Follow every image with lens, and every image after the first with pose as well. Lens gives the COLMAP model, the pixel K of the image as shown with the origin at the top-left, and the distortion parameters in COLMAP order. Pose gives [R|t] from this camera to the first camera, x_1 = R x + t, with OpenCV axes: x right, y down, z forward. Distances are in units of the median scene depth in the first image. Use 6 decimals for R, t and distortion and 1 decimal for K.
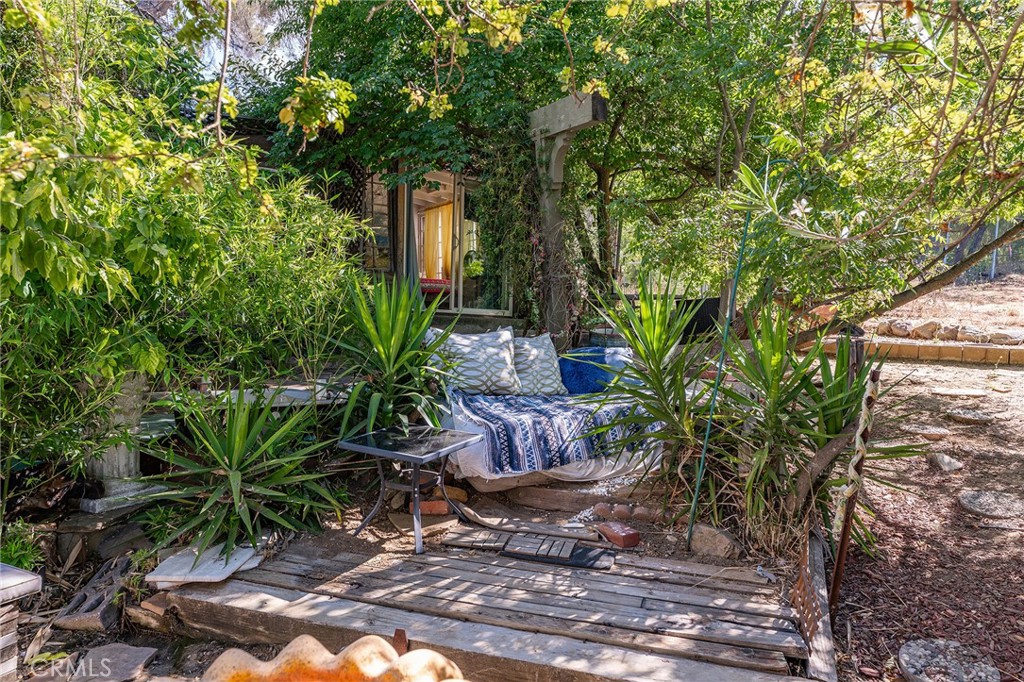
lens RADIAL K [[694.7, 0, 513.9], [0, 694.7, 338.2], [0, 0, 1]] dist [0.005964, 0.001824]
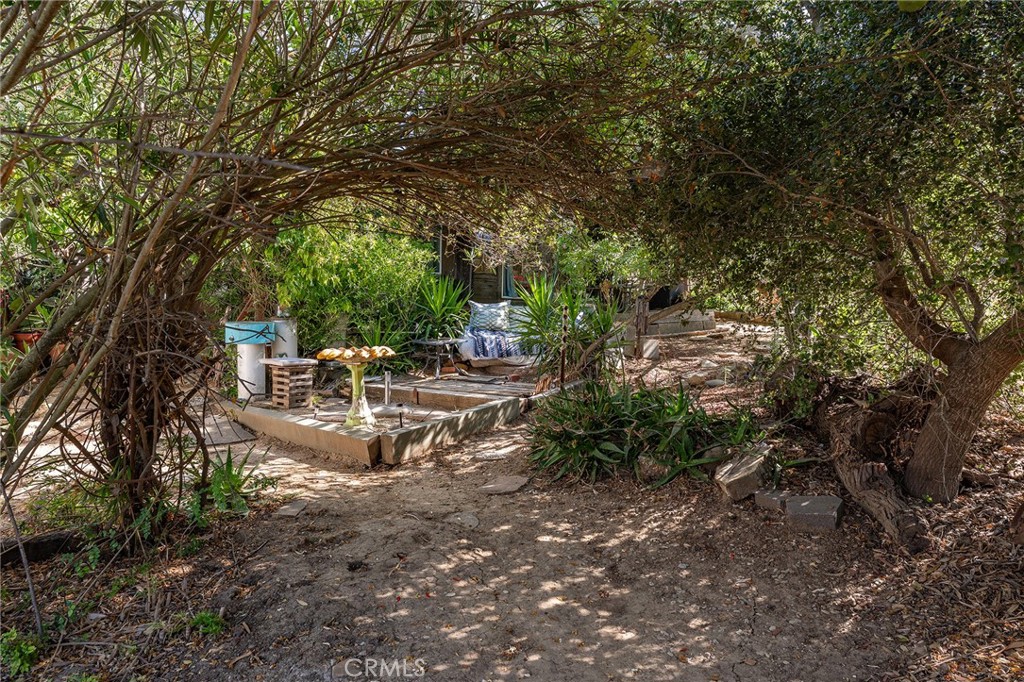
lens RADIAL K [[694.7, 0, 511.4], [0, 694.7, 341.1], [0, 0, 1]] dist [0.005964, 0.001824]
pose [[0.957934, 0.006035, -0.286924, 0.771272], [-0.003053, 0.999937, 0.010837, 0.109191], [0.286971, -0.009505, 0.957892, -1.262720]]
